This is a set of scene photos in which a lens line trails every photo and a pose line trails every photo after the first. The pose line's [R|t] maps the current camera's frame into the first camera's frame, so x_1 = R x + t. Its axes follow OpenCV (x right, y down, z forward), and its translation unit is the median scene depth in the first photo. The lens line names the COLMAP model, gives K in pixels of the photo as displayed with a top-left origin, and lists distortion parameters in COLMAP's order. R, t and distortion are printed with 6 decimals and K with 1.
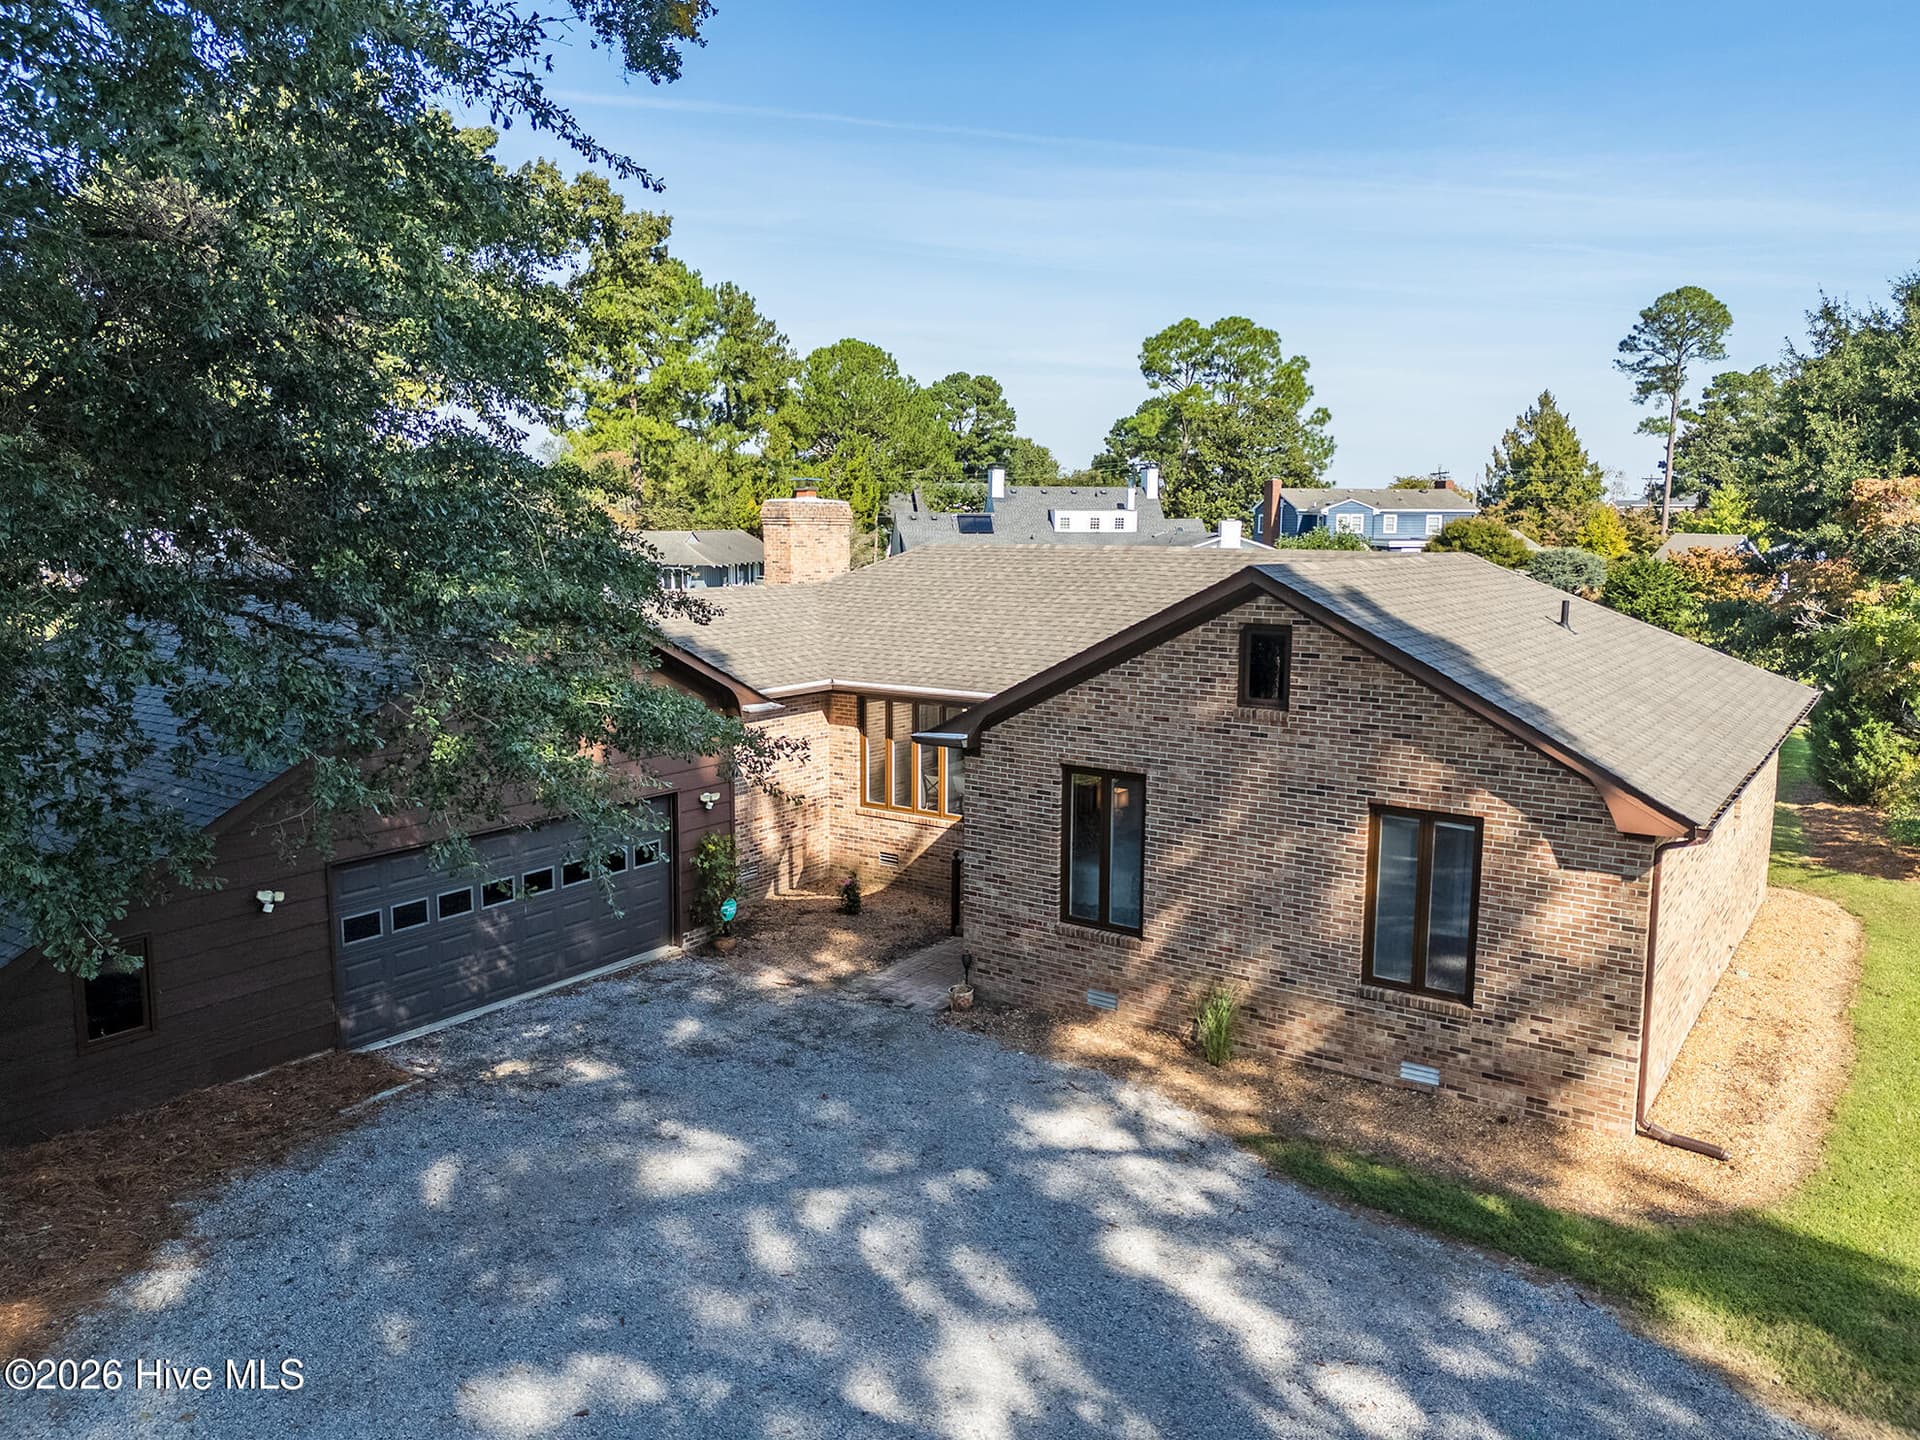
lens RADIAL K [[1410.9, 0, 952.2], [0, 1410.9, 732.5], [0, 0, 1]] dist [0.075750, -0.075452]
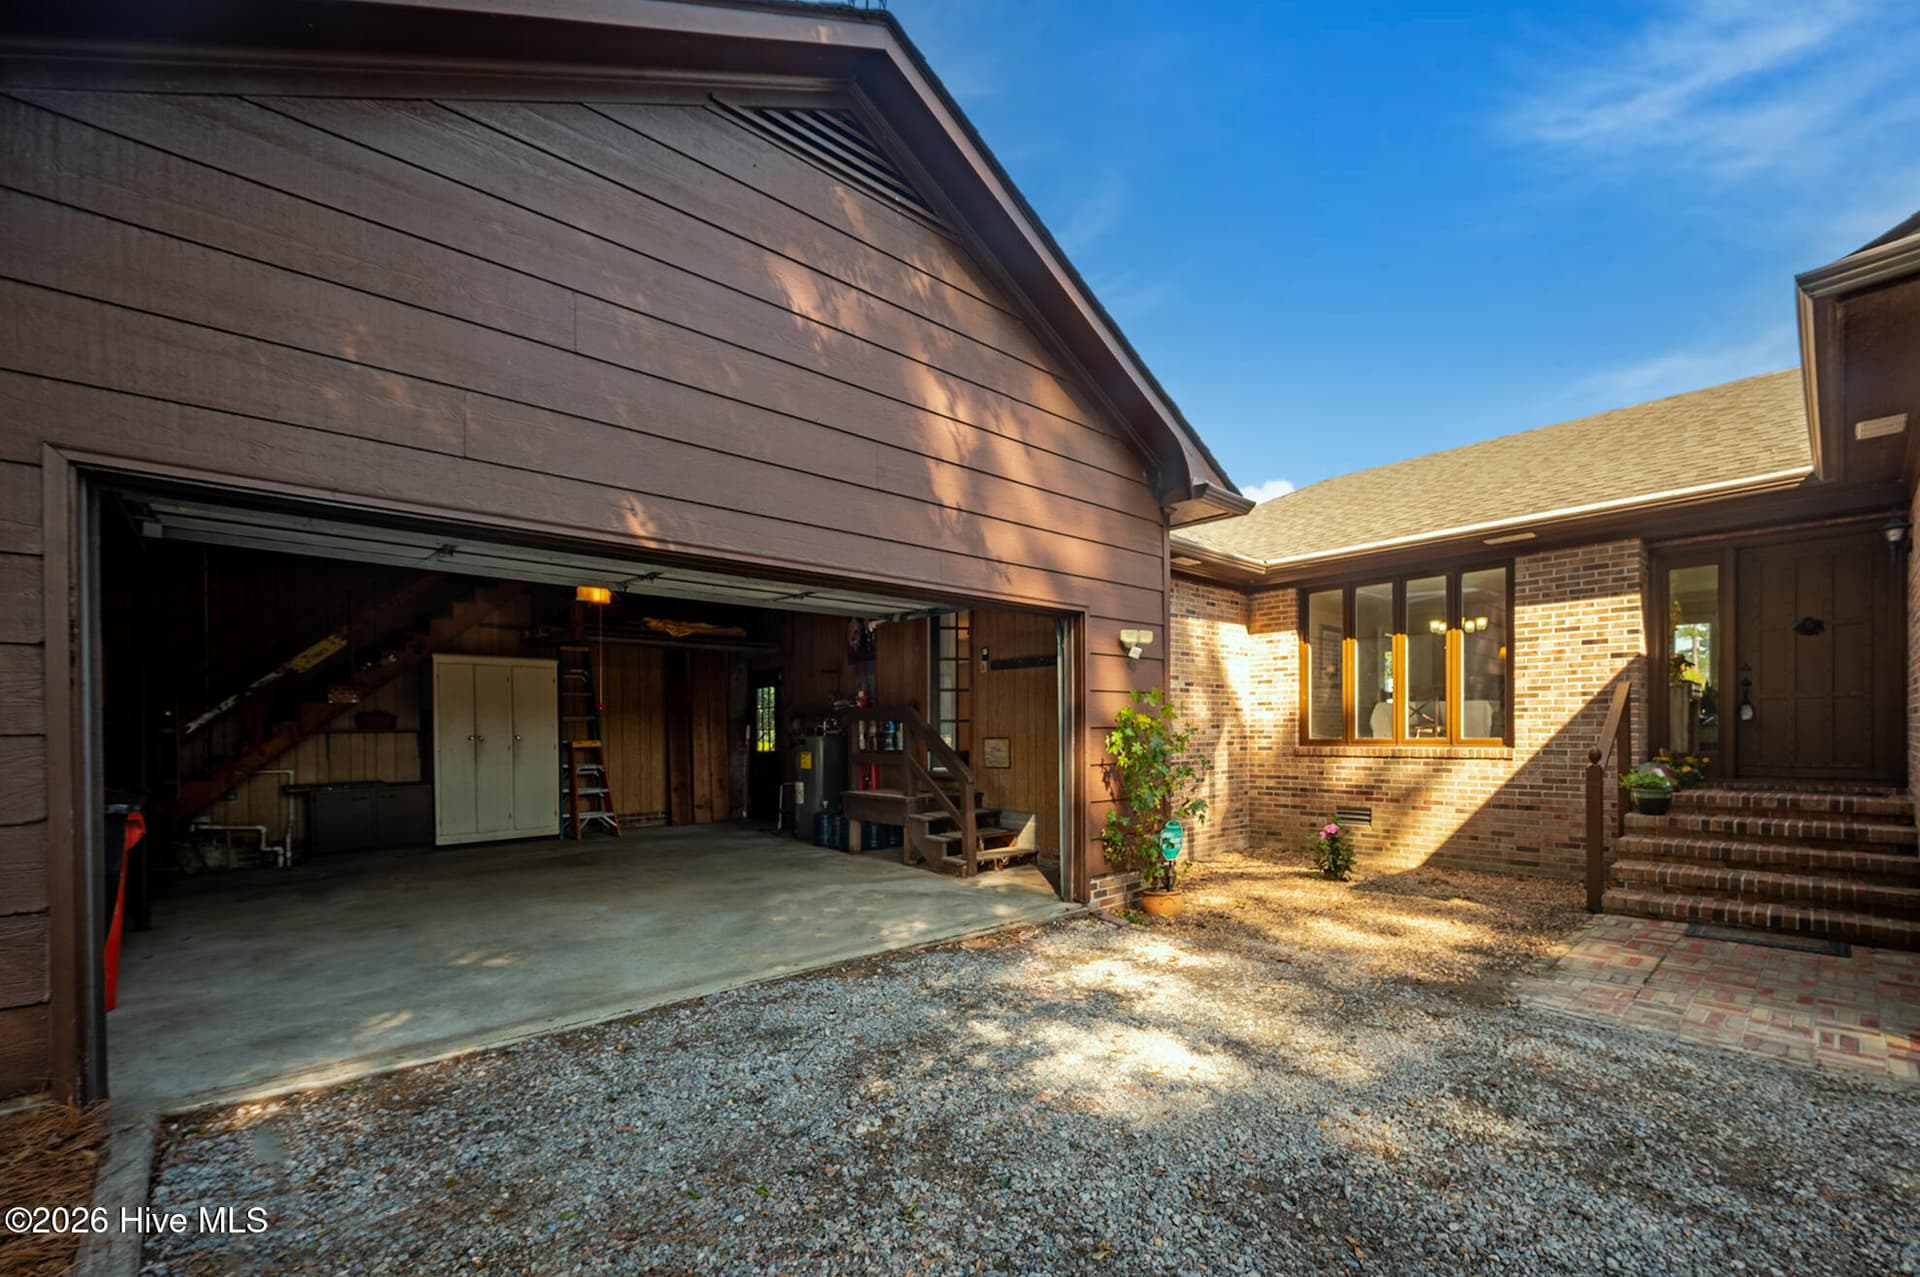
lens RADIAL K [[791.3, 0, 984.1], [0, 791.3, 740.5], [0, 0, 1]] dist [0.000225, 0.002336]
pose [[0.975944, -0.013080, -0.217629, -0.200035], [-0.017791, 0.990092, -0.139292, 0.162270], [0.217294, 0.139813, 0.966041, 0.846012]]
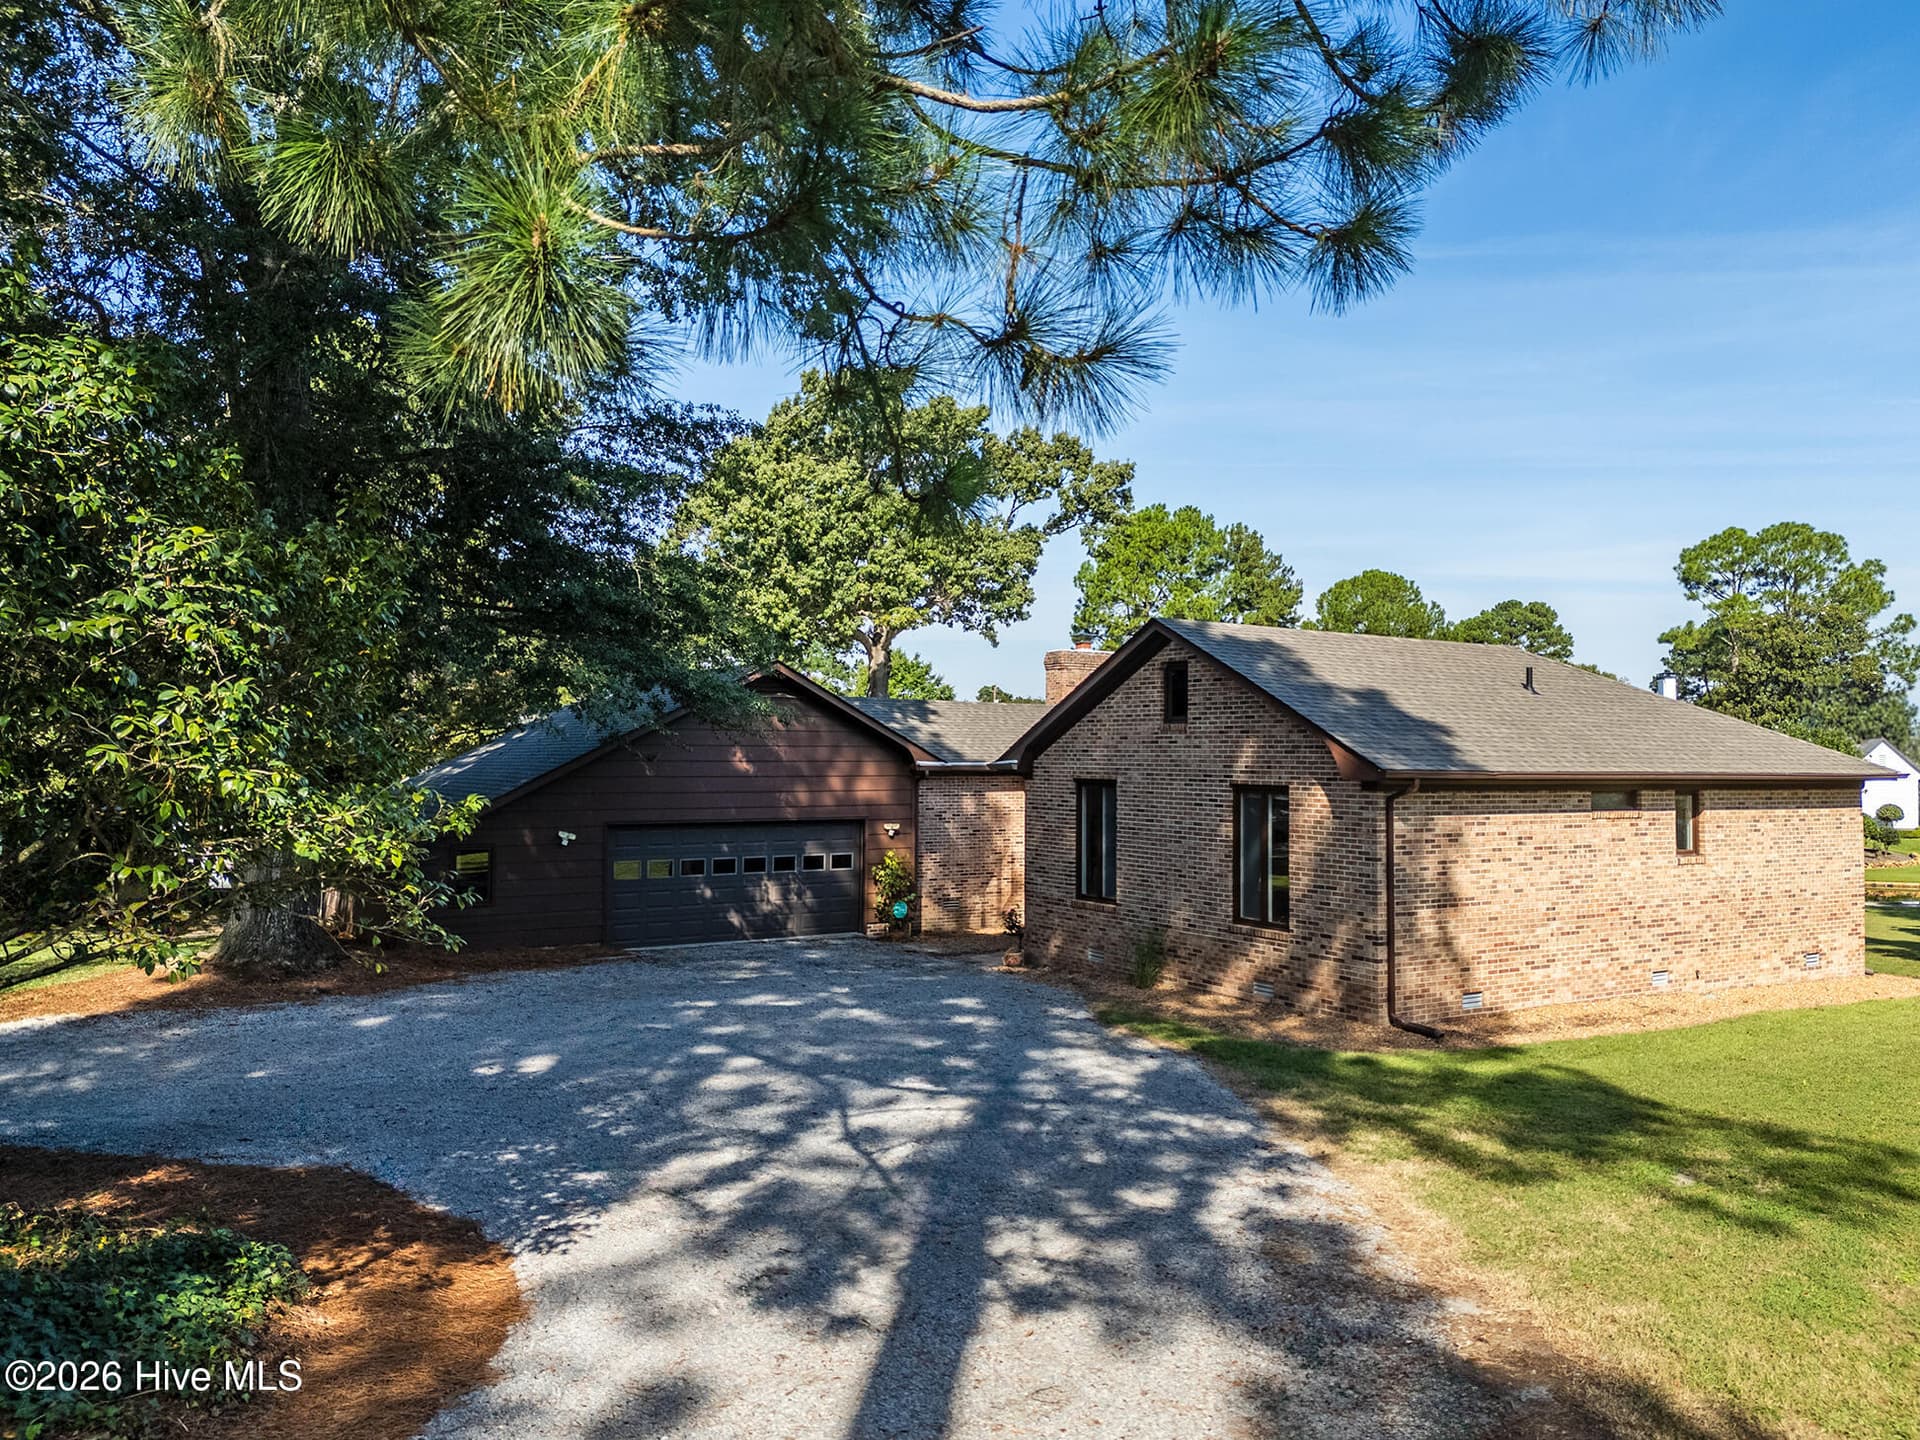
lens RADIAL K [[1410.9, 0, 965.3], [0, 1410.9, 739.1], [0, 0, 1]] dist [0.075750, -0.075452]
pose [[0.923029, -0.004164, -0.384708, 0.528243], [-0.059953, 0.986169, -0.154519, 0.210656], [0.380031, 0.165690, 0.910013, -0.304972]]
